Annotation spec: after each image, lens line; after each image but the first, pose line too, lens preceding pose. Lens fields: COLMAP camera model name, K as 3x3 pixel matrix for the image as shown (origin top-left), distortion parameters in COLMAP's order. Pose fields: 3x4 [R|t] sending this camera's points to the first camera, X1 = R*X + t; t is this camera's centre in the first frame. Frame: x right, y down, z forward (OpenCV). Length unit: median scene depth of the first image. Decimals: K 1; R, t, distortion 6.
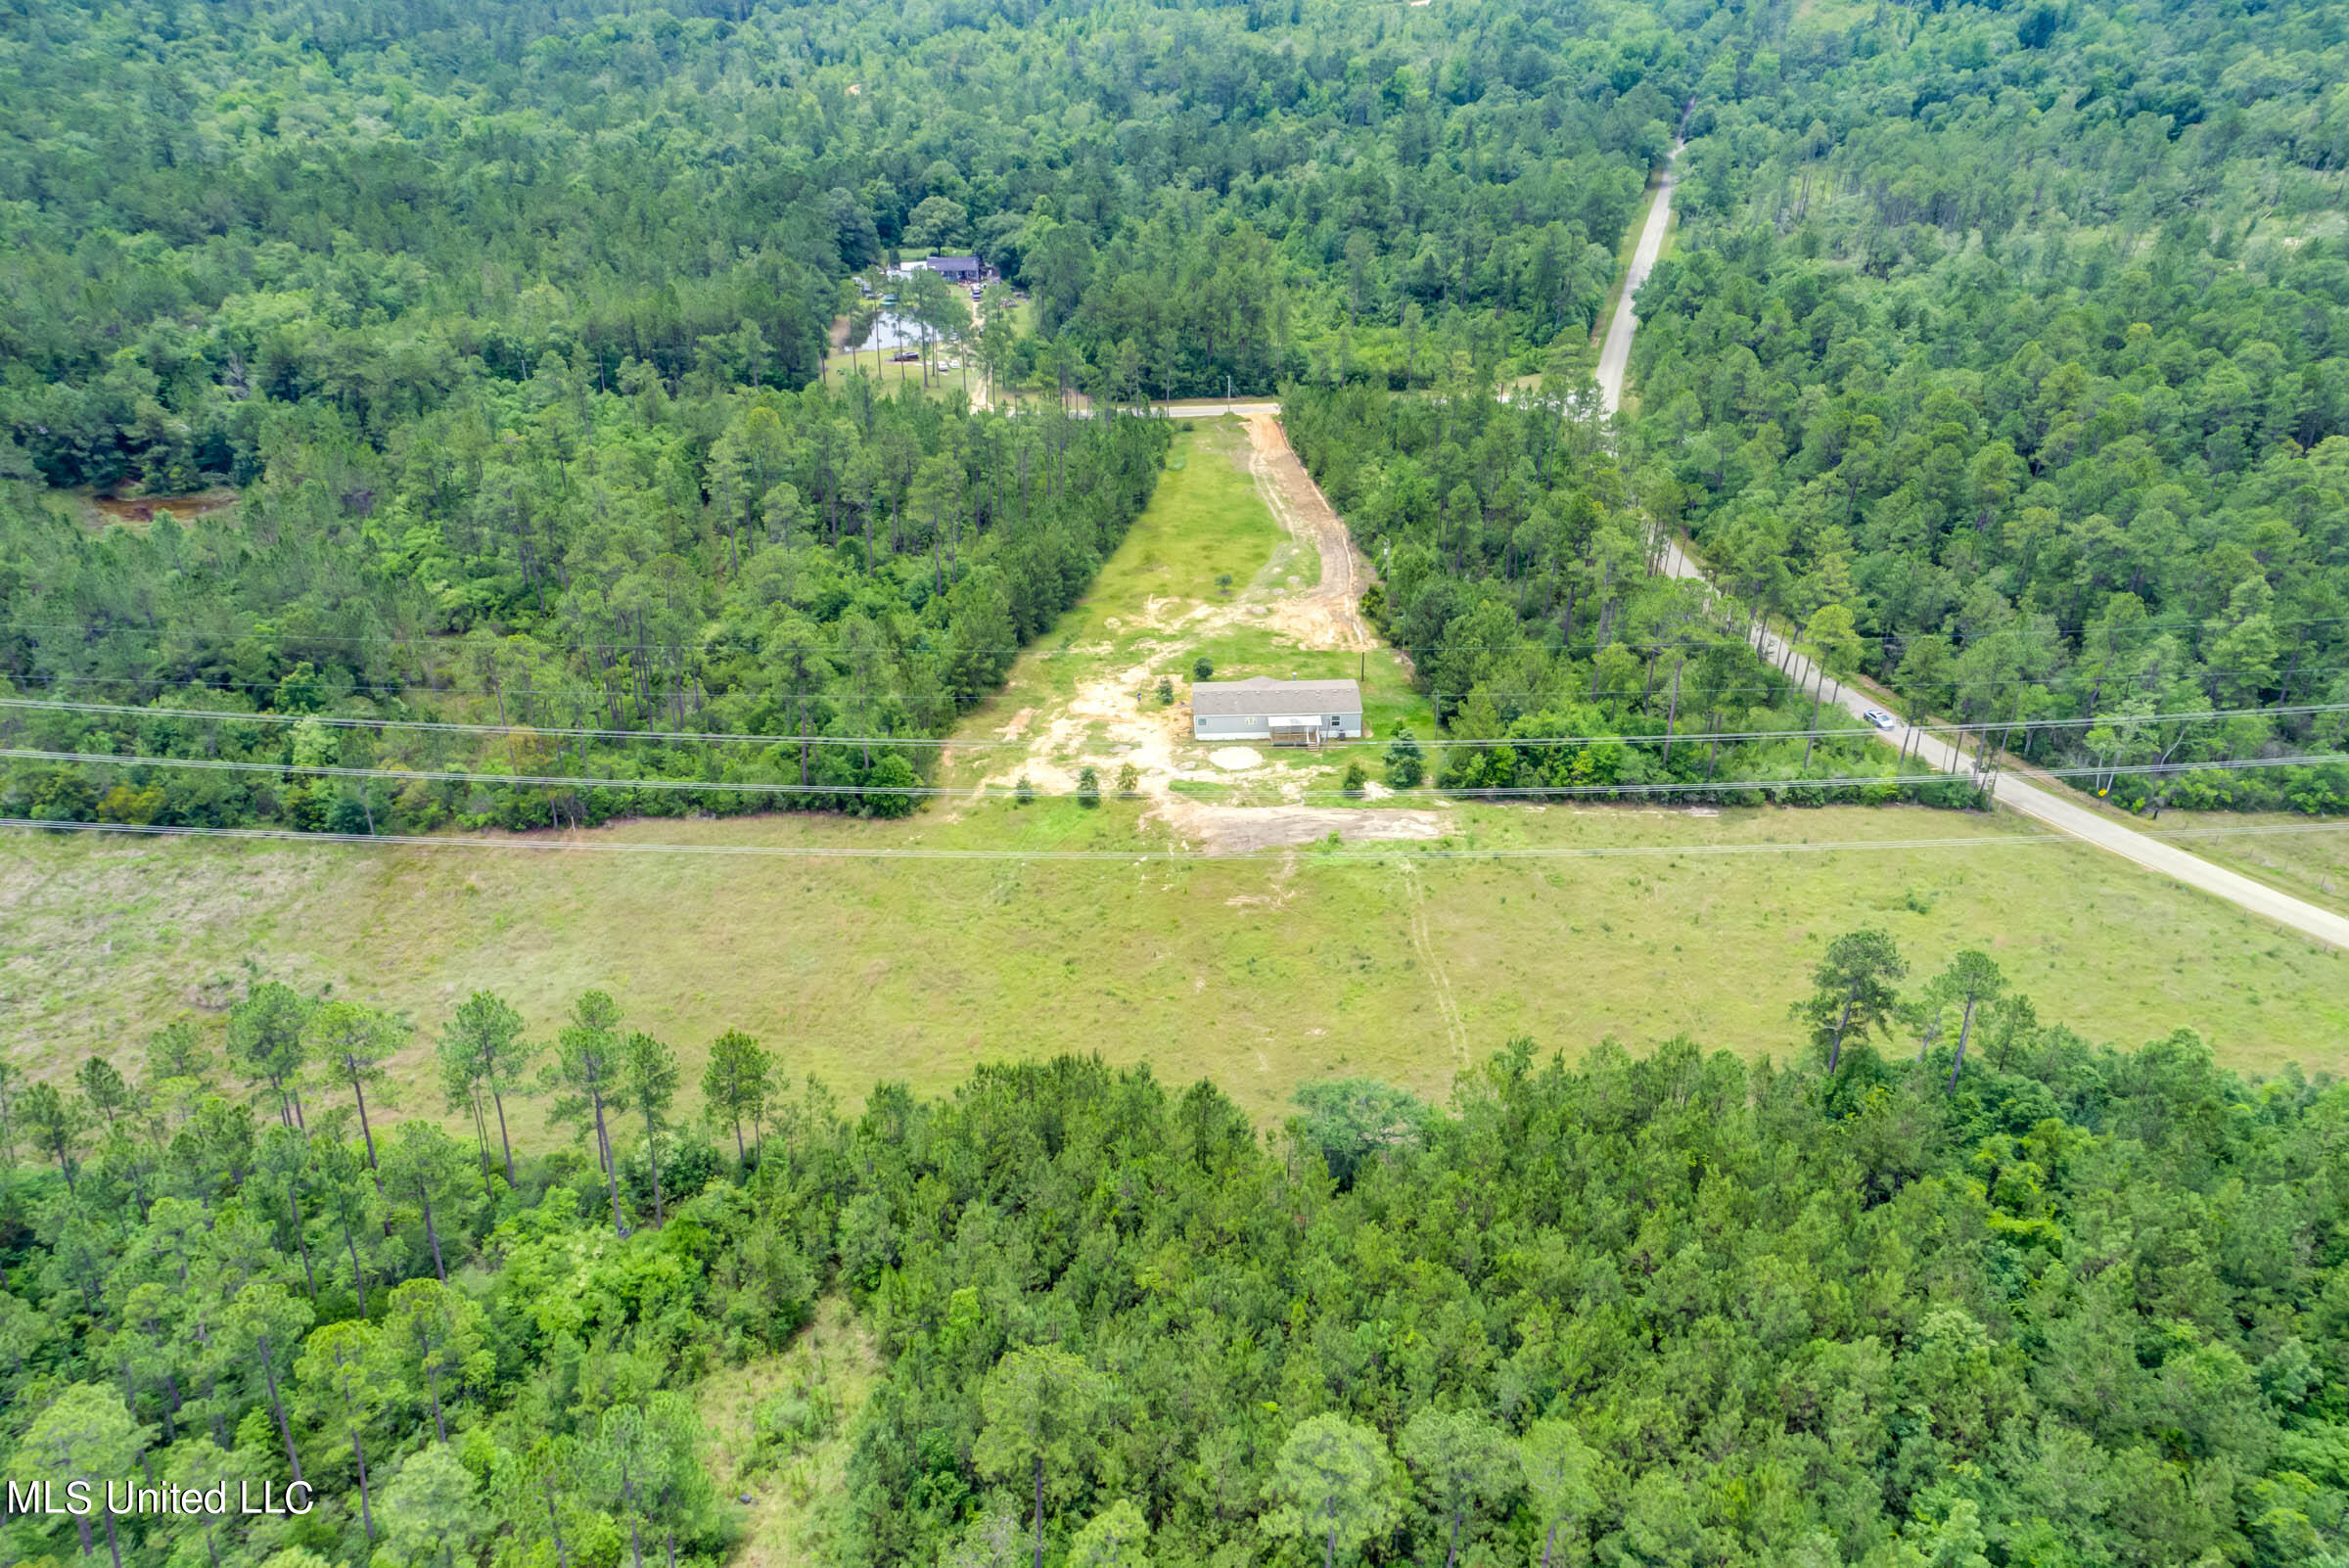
lens RADIAL K [[1867.3, 0, 1219.1], [0, 1867.3, 800.9], [0, 0, 1]] dist [0.095395, 0.202493]
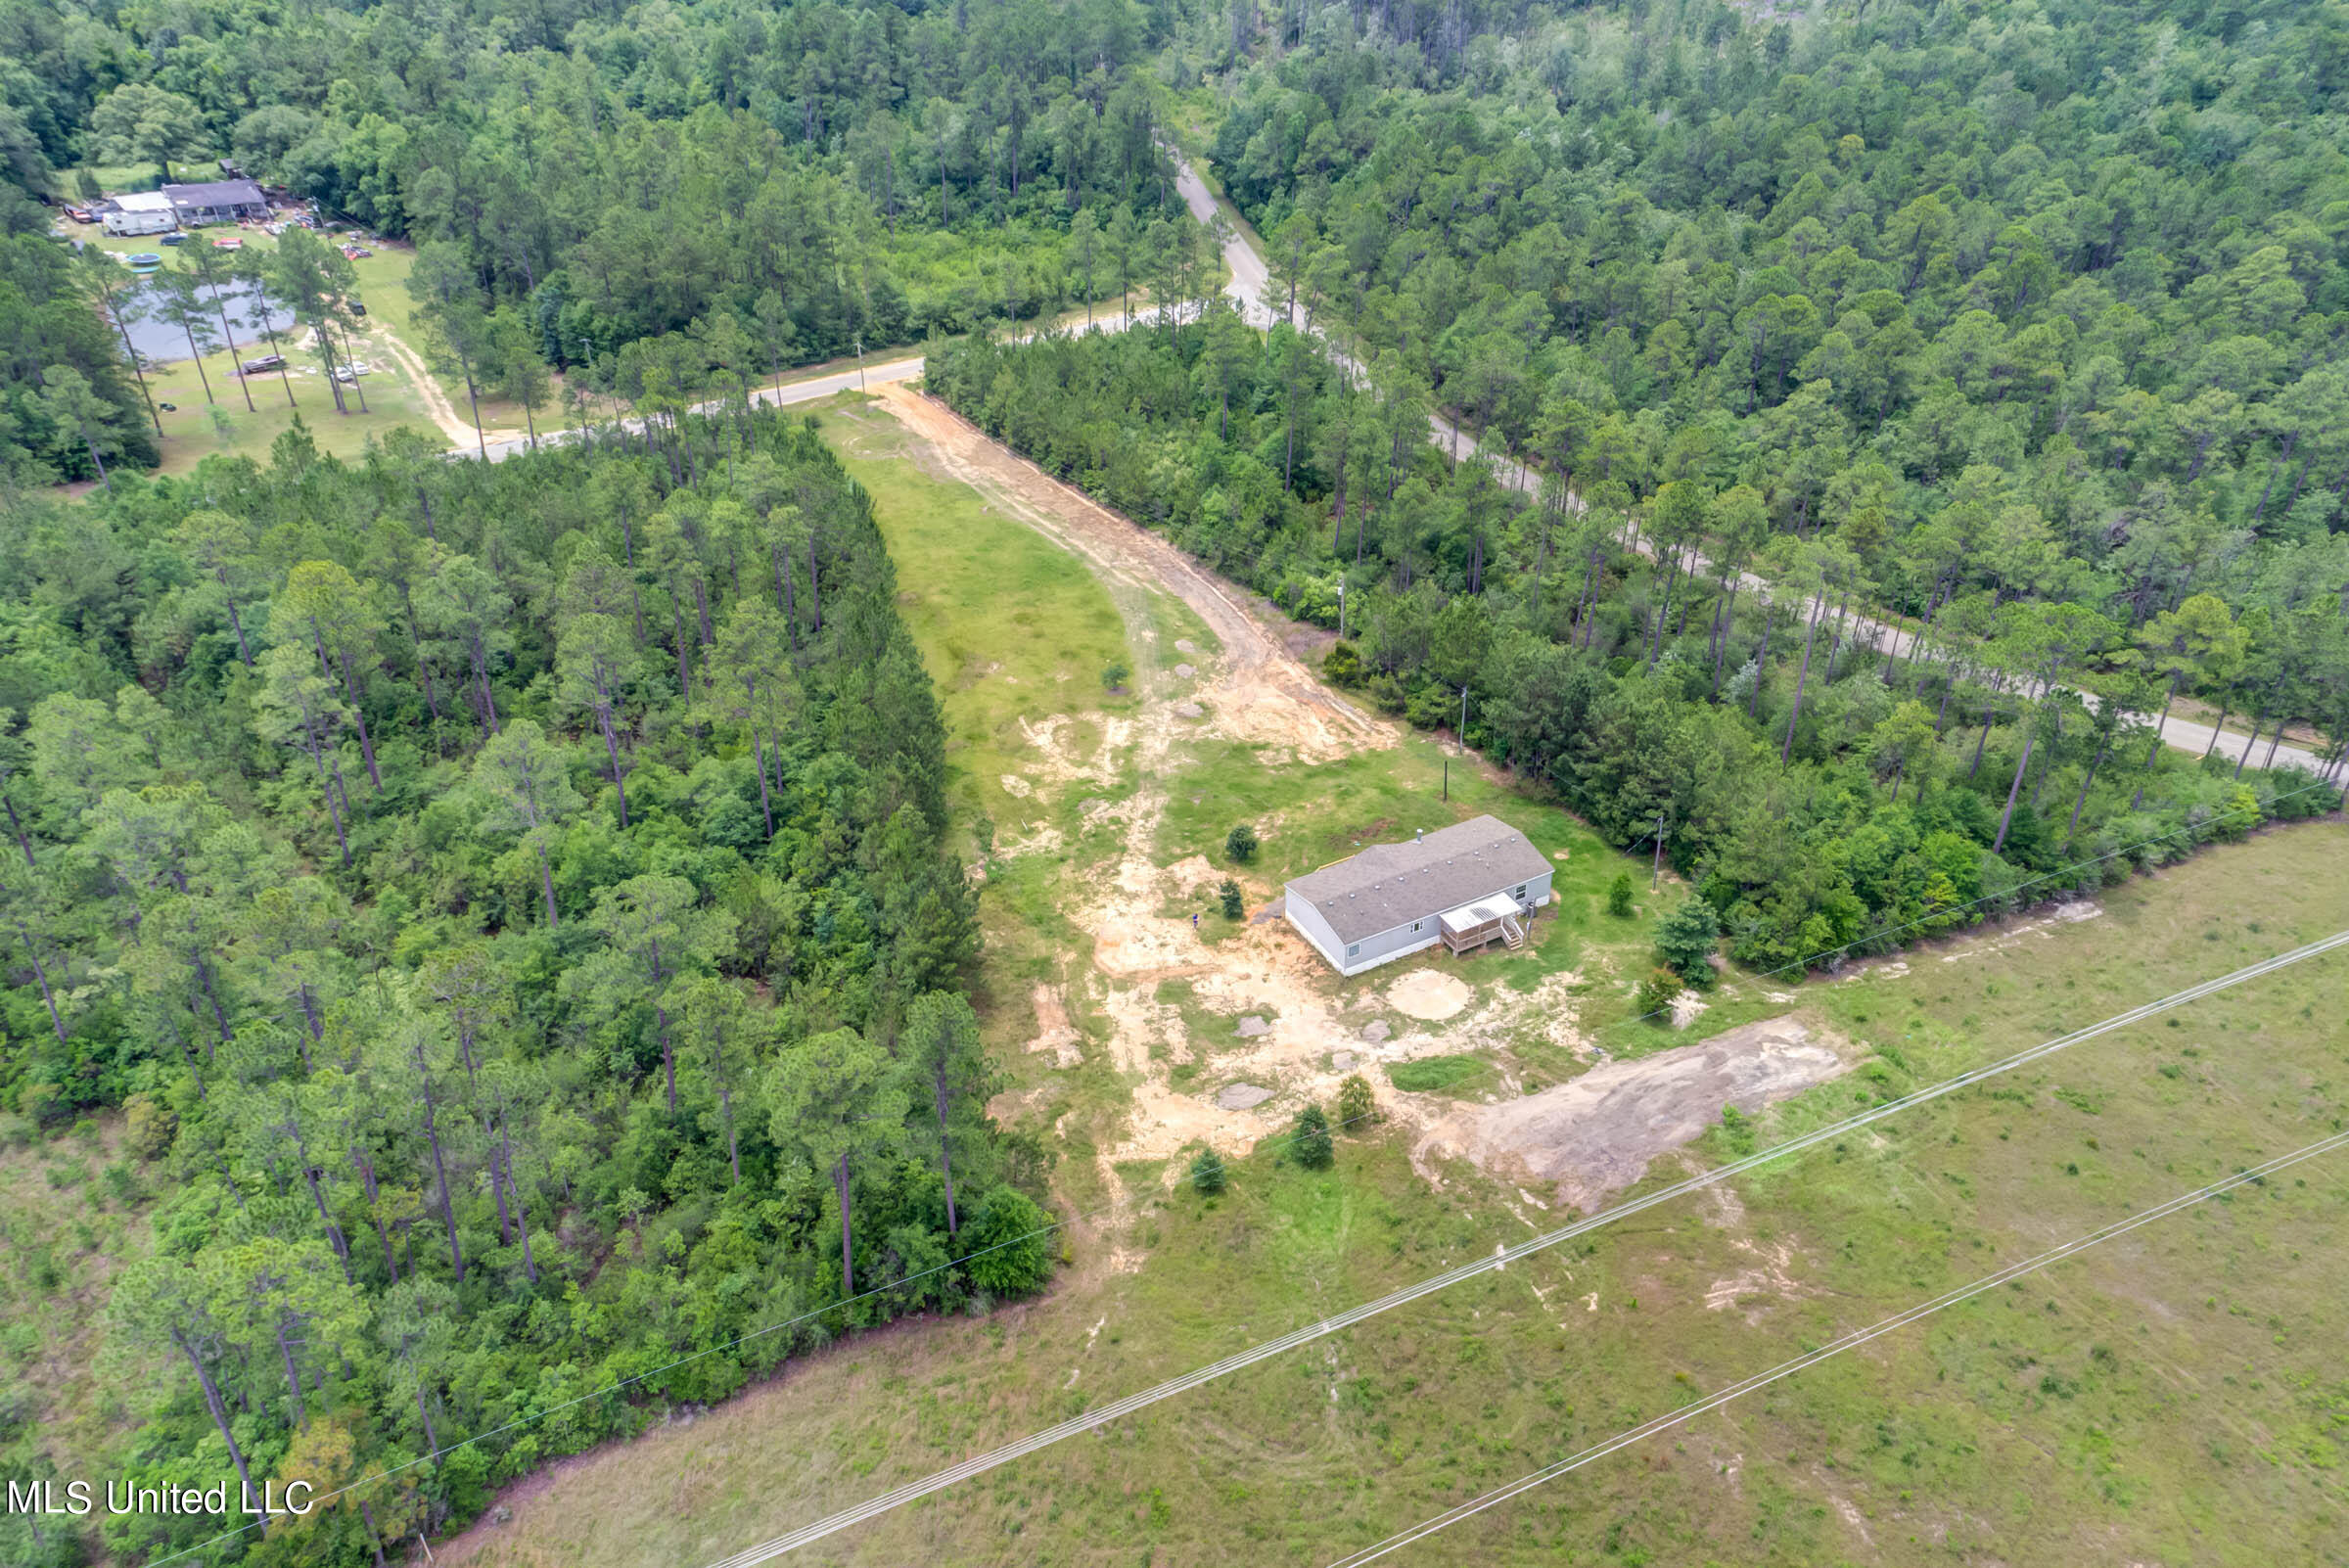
lens RADIAL K [[1867.3, 0, 1219.1], [0, 1867.3, 800.9], [0, 0, 1]] dist [0.095395, 0.202493]
pose [[0.889378, -0.248571, 0.383691, -0.300784], [0.212947, 0.967908, 0.133448, -0.198132], [-0.404548, -0.036980, 0.913769, 0.449543]]
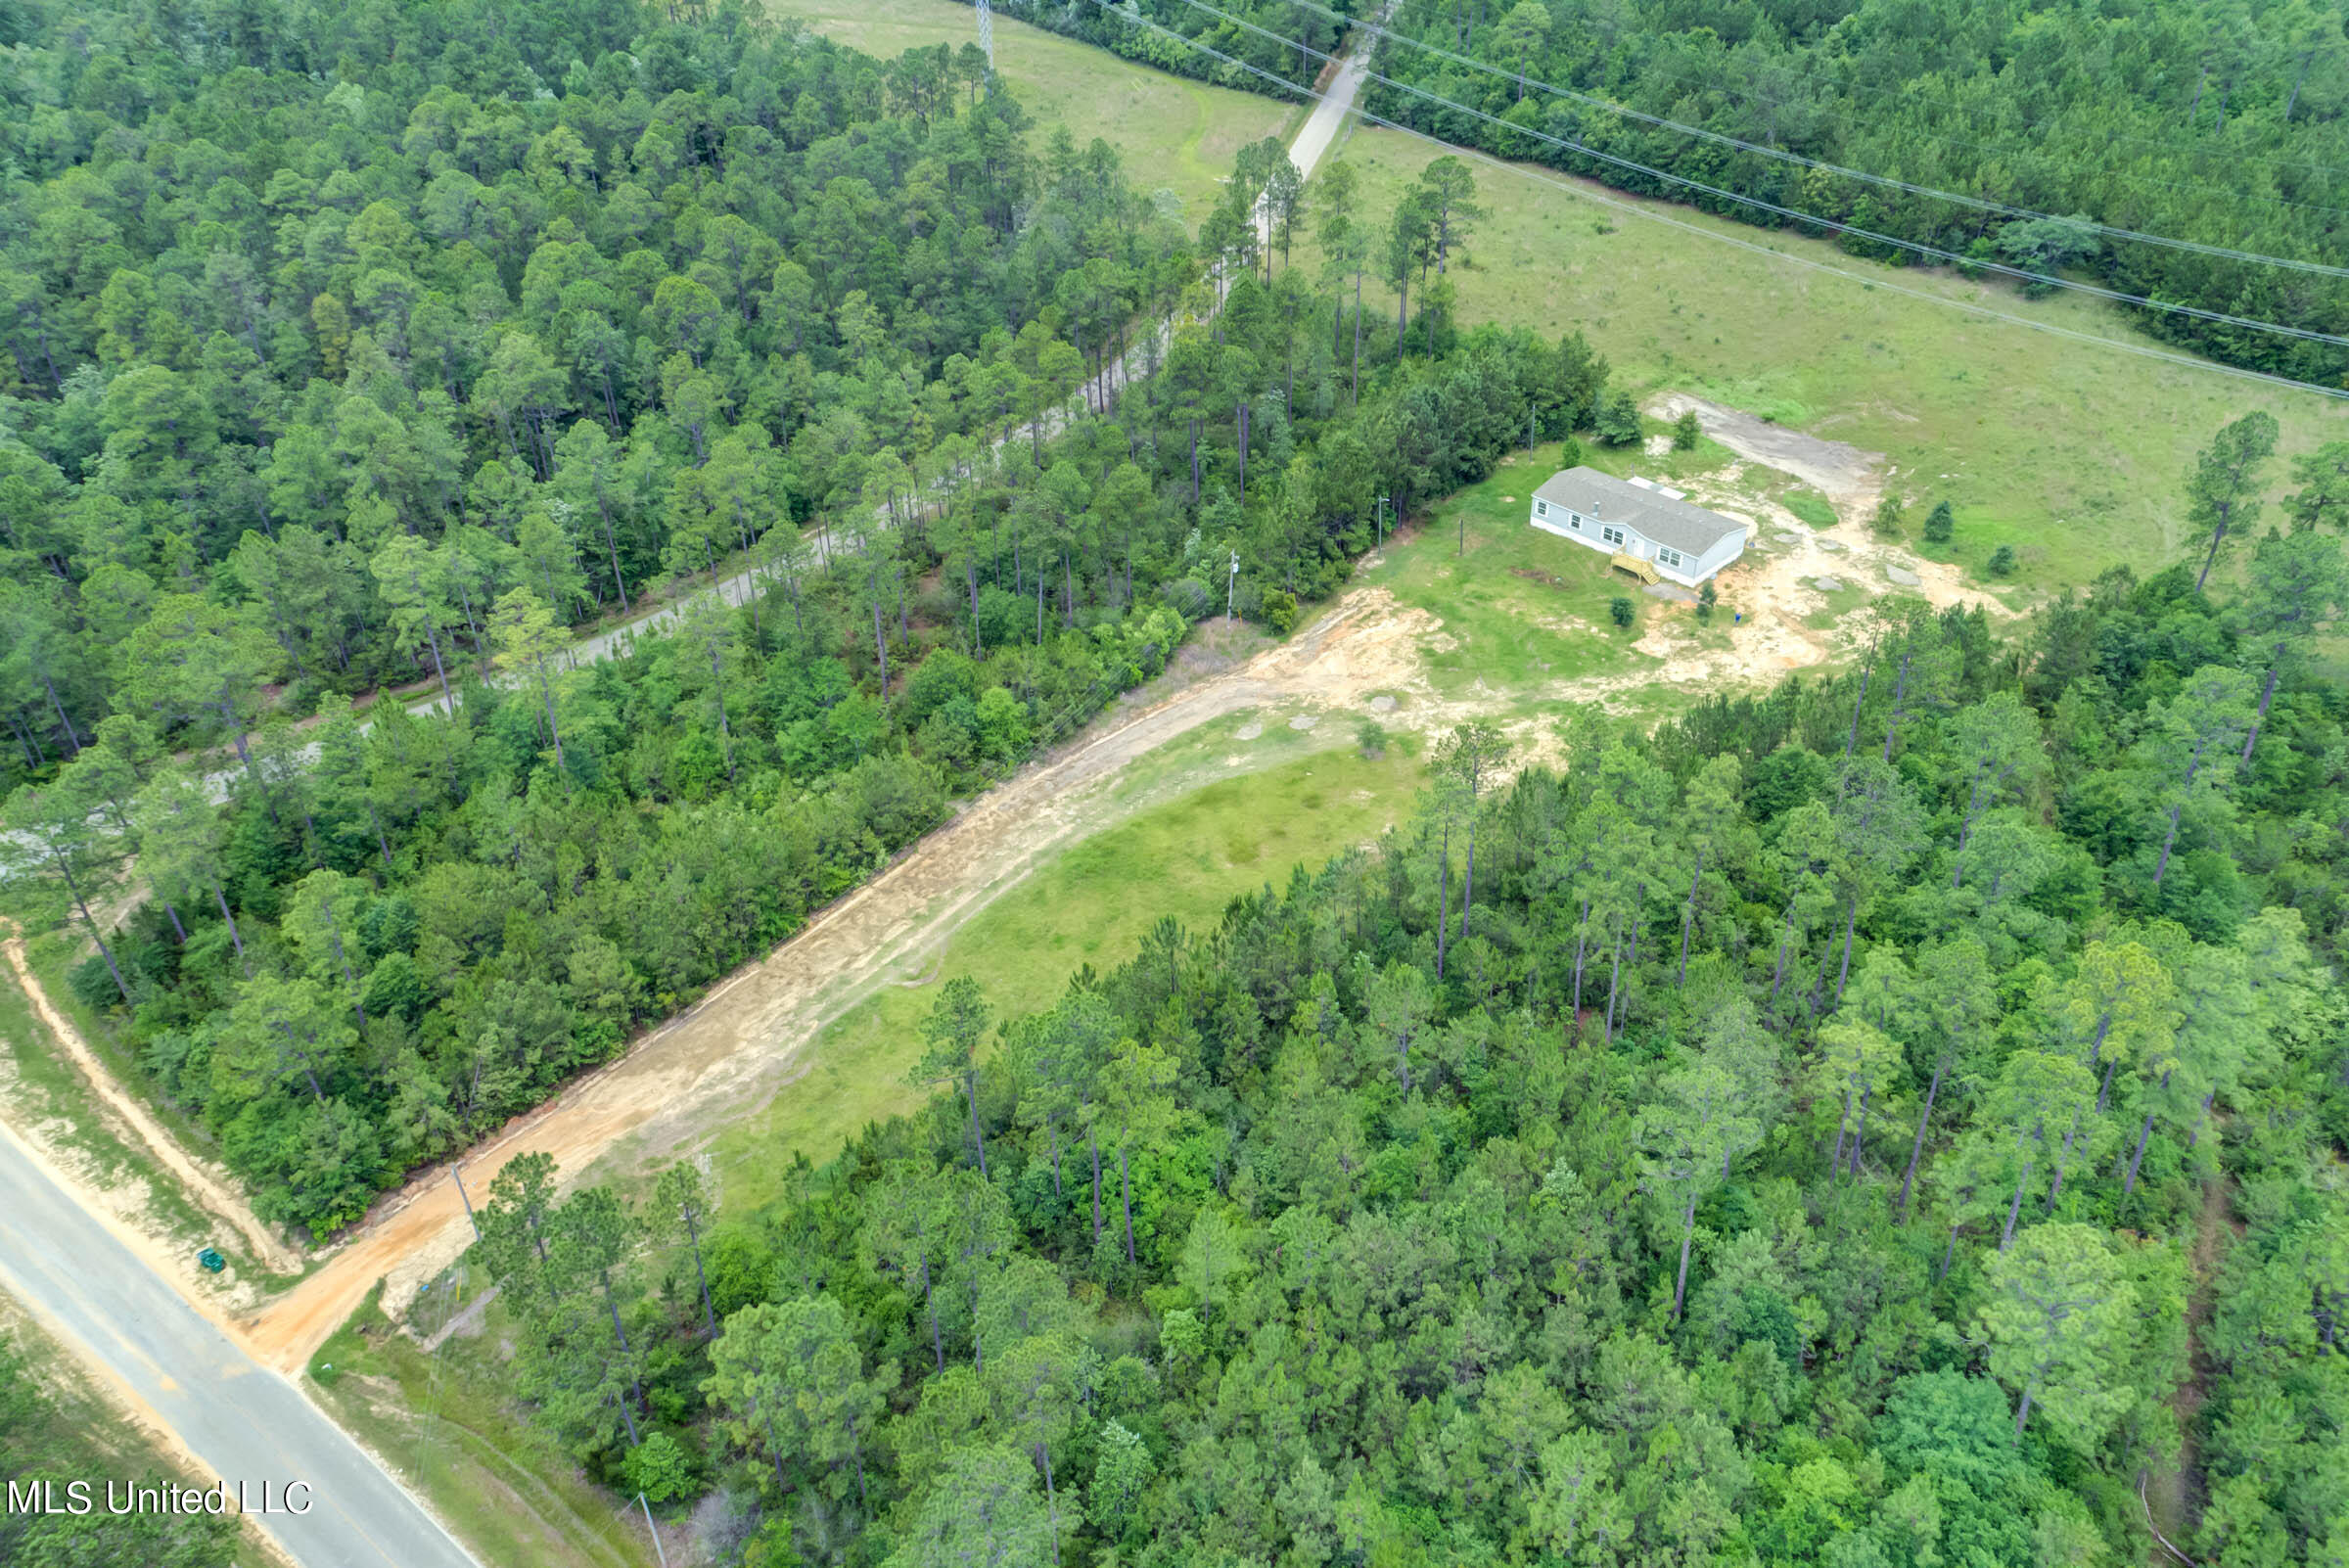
lens RADIAL K [[1867.3, 0, 1219.1], [0, 1867.3, 800.9], [0, 0, 1]] dist [0.095395, 0.202493]
pose [[-0.690655, -0.420155, 0.588612, -0.423608], [0.351963, 0.515735, 0.781115, -0.770798], [-0.631757, 0.746651, -0.208316, 1.490129]]
